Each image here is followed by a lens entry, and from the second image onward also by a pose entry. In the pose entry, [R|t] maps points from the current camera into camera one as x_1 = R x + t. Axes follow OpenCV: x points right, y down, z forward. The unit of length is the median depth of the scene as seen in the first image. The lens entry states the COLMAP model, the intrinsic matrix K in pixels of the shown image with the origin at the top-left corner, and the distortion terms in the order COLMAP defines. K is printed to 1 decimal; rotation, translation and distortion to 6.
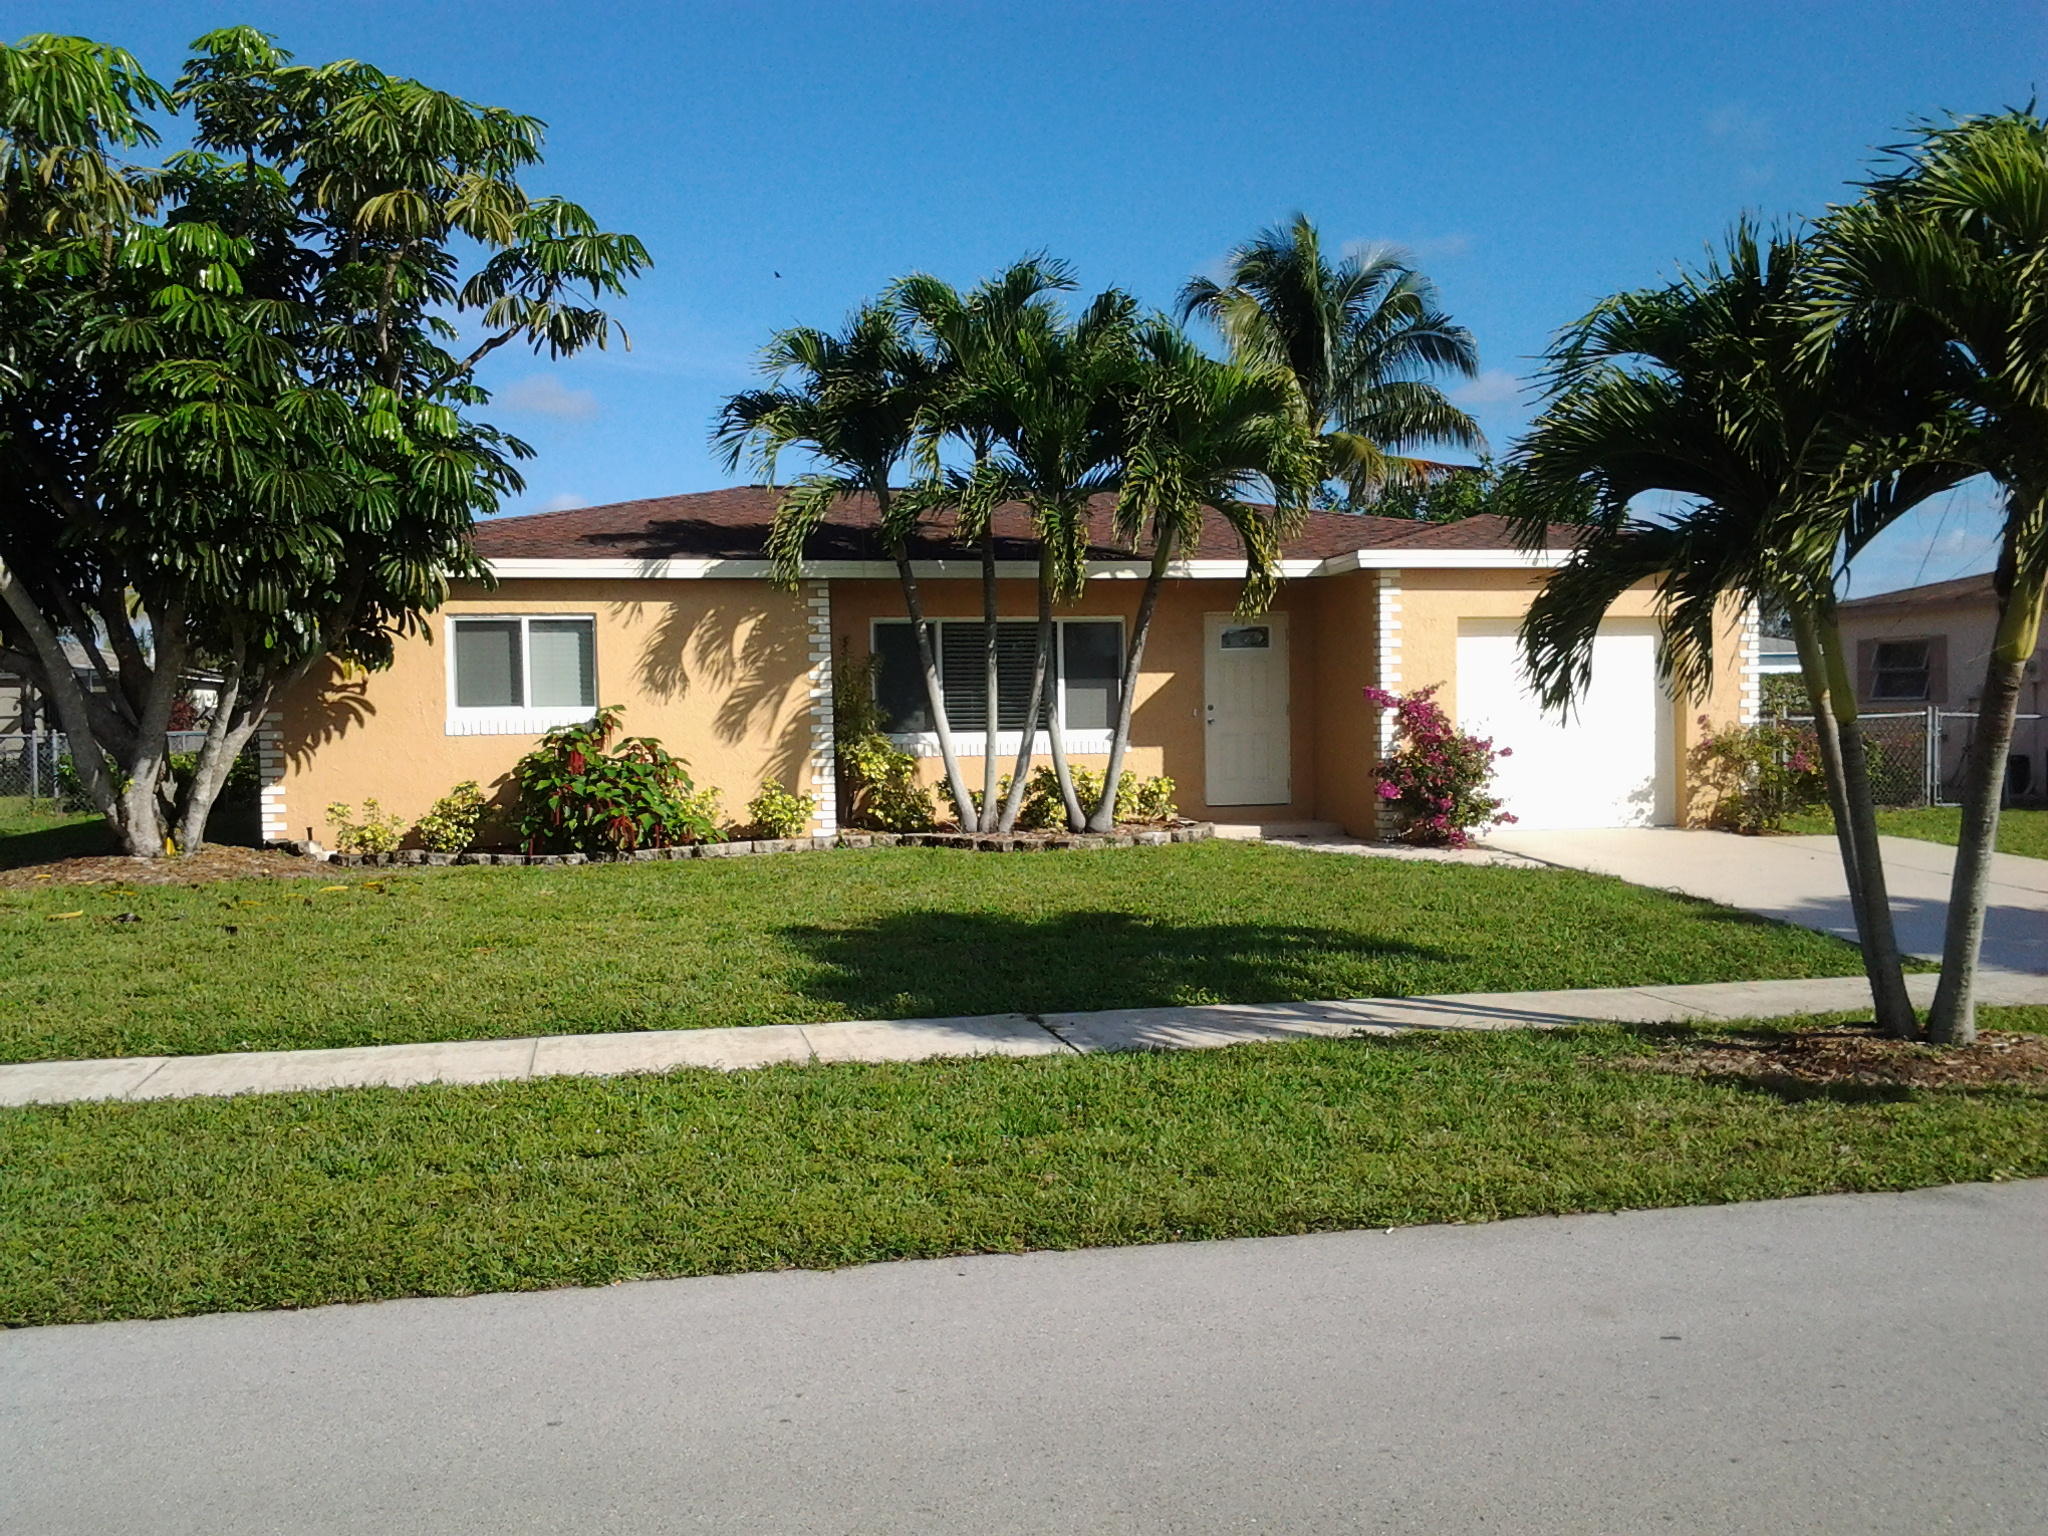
lens RADIAL K [[1986.9, 0, 1003.2], [0, 1986.9, 770.9], [0, 0, 1]] dist [0.101911, -0.255701]
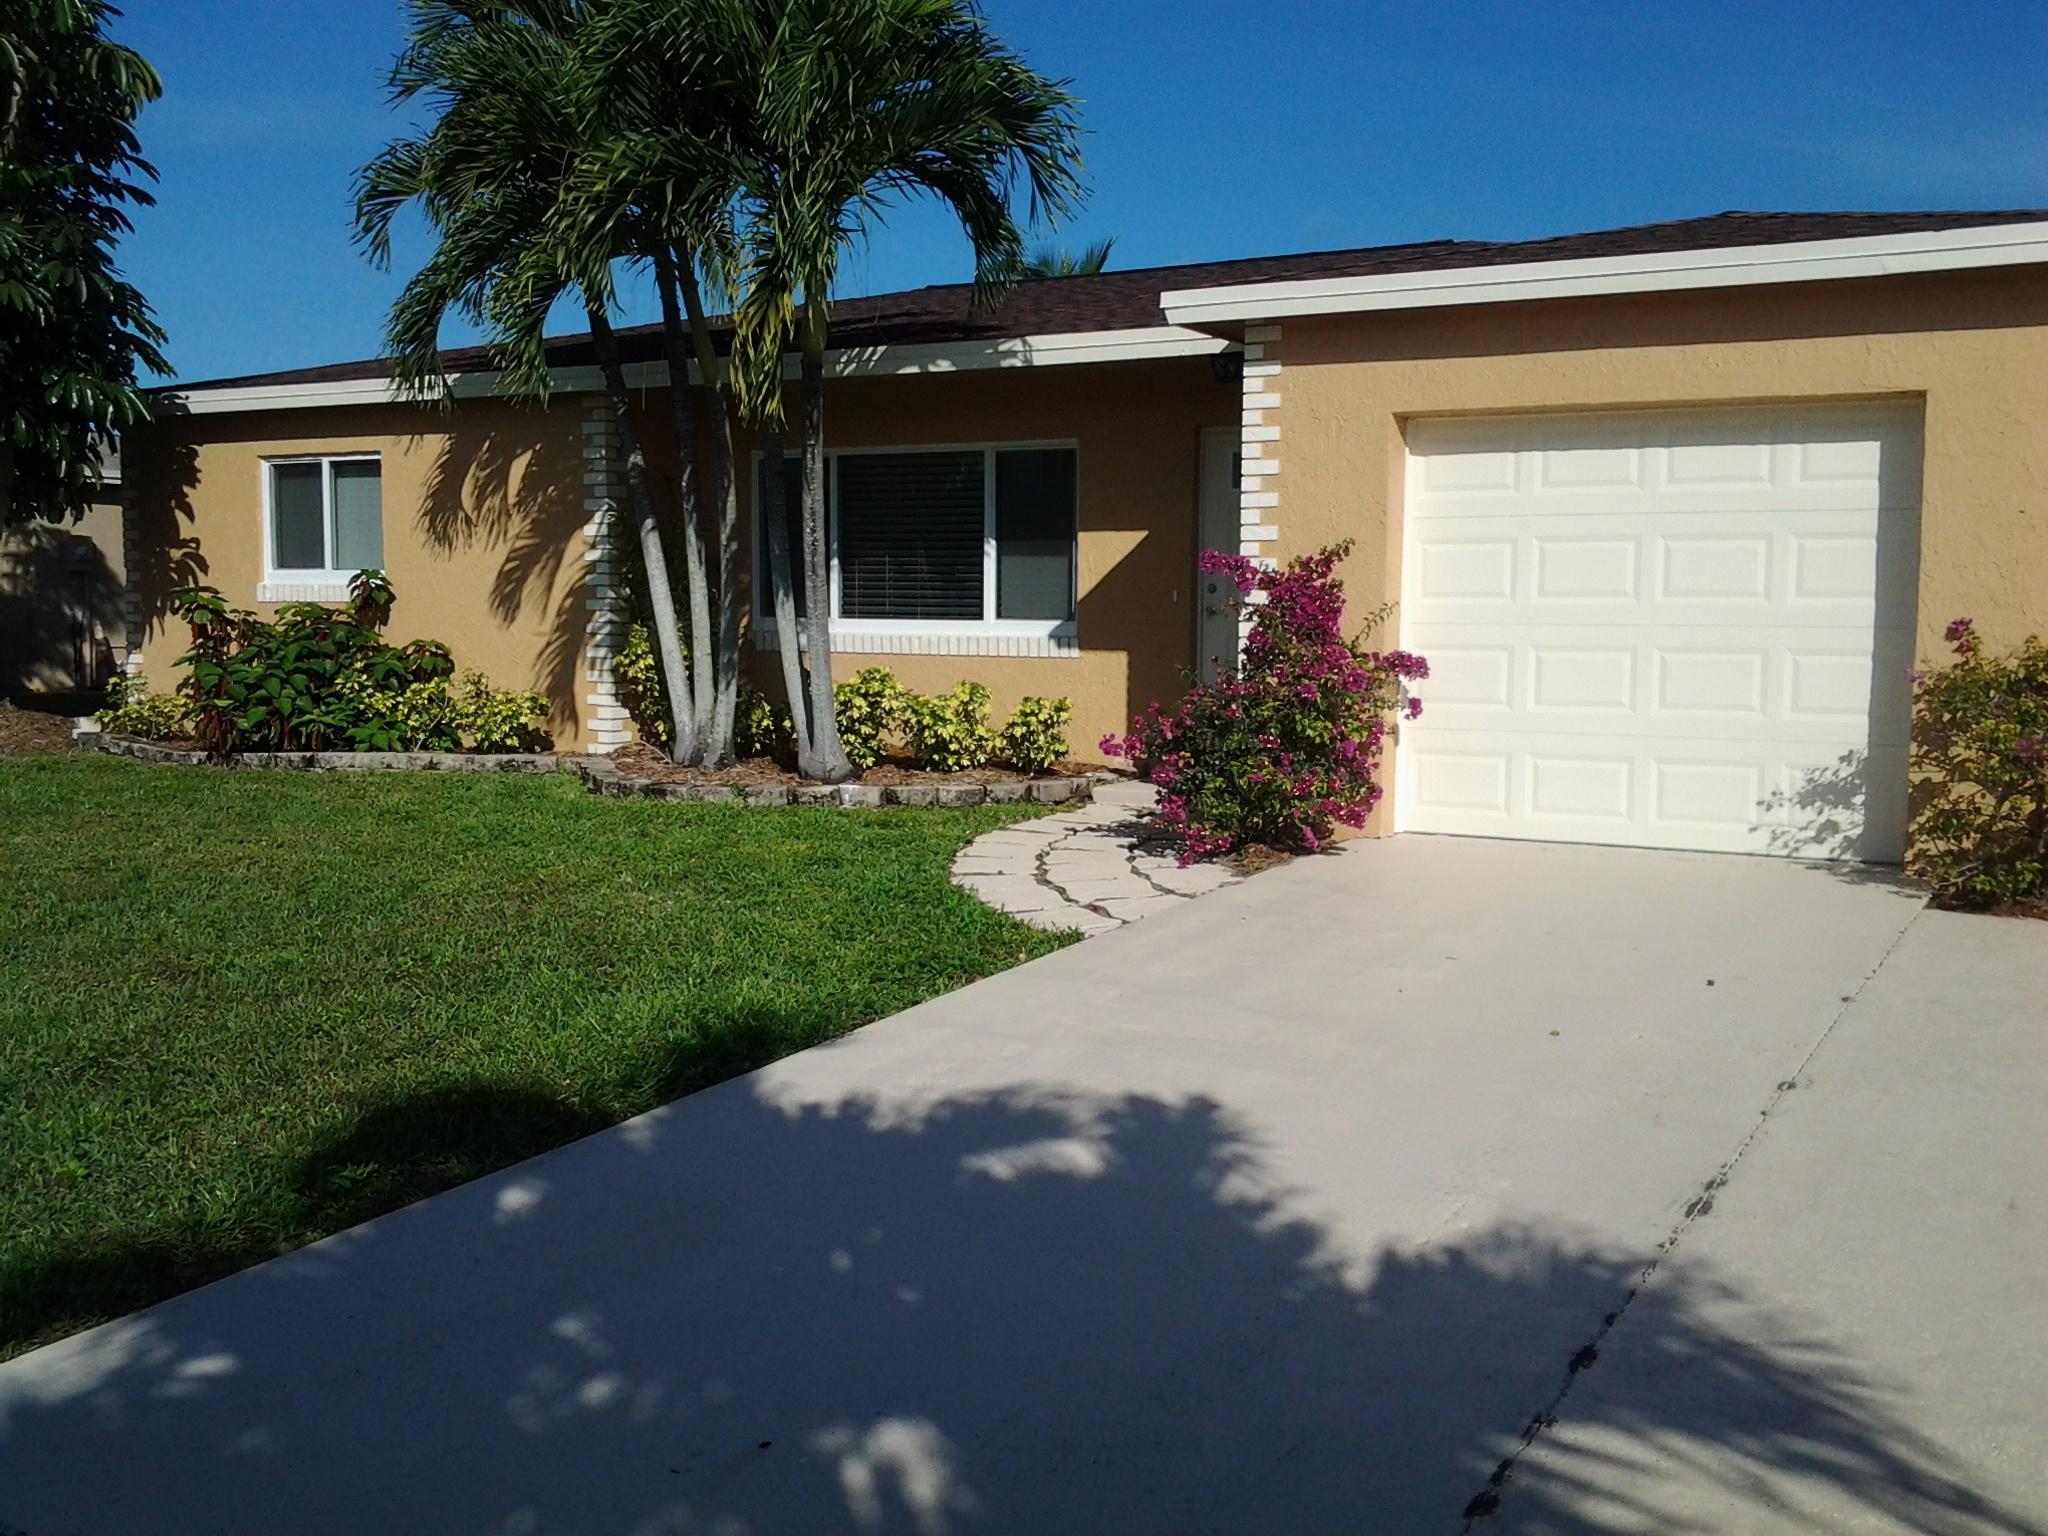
lens RADIAL K [[1991.8, 0, 1033.3], [0, 1991.8, 782.9], [0, 0, 1]] dist [0.107109, -0.278849]
pose [[0.744500, 0.079979, -0.662815, 0.511454], [-0.042163, 0.996449, 0.072878, -0.016589], [0.666290, -0.026311, 0.745228, 0.561346]]
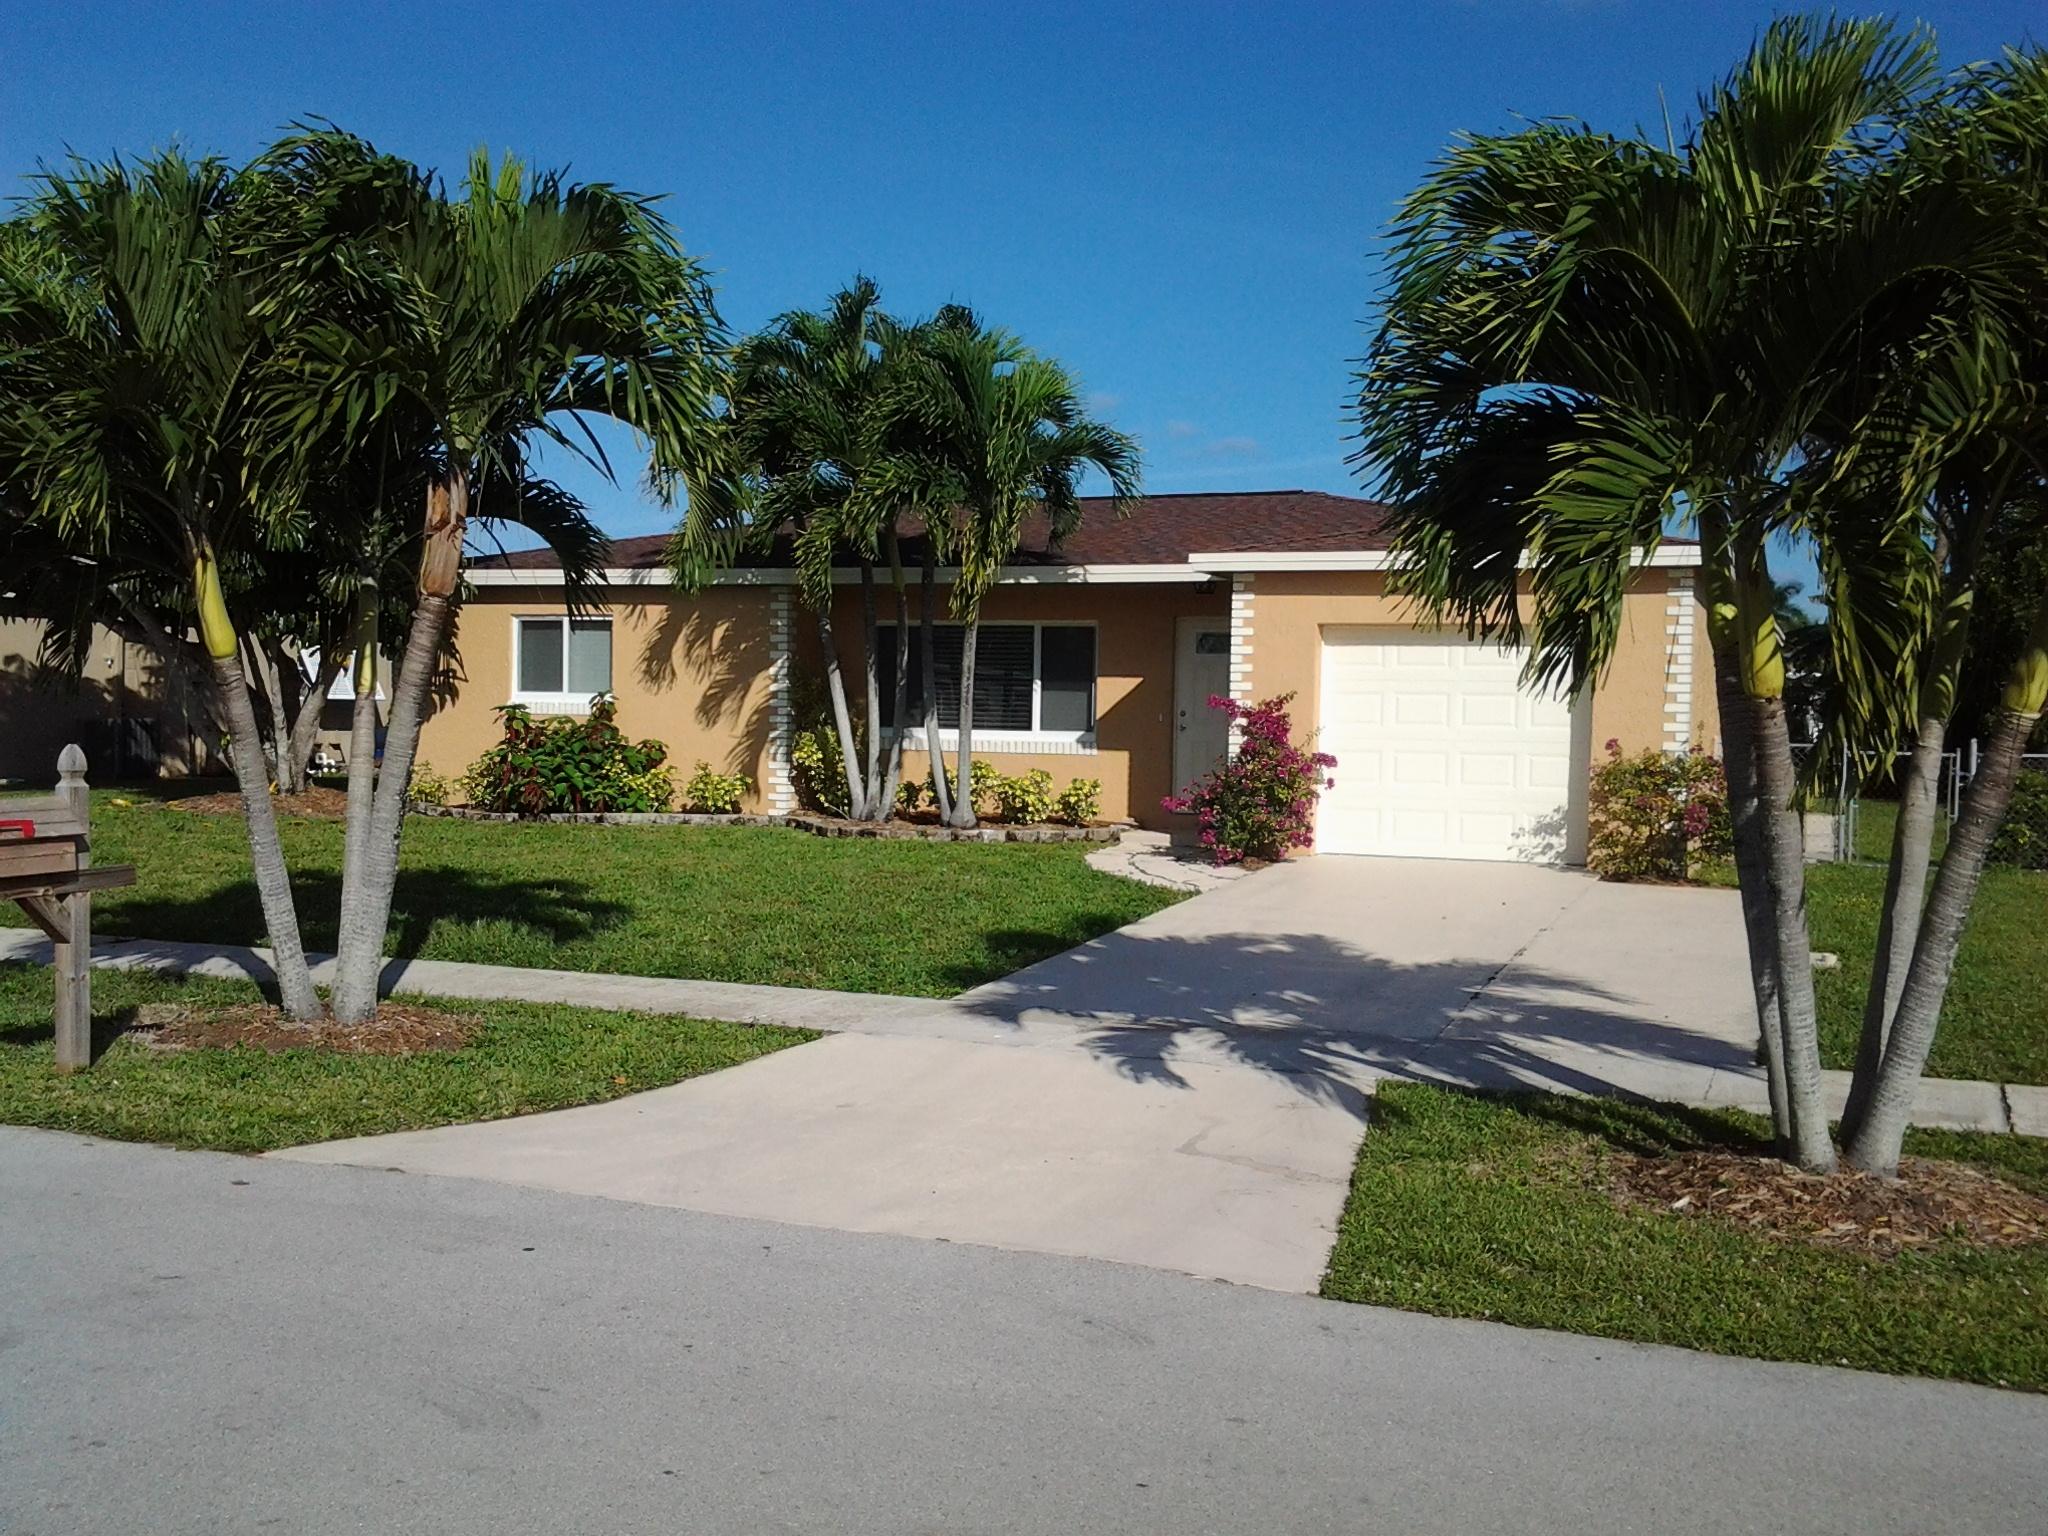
lens RADIAL K [[2008.2, 0, 1024.0], [0, 2008.2, 768.0], [0, 0, 1]] dist [0.121602, -0.262621]
pose [[0.829333, 0.046866, -0.556786, 0.650526], [-0.049978, 0.998704, 0.009621, -0.011655], [0.556515, 0.019848, 0.830601, 0.140669]]
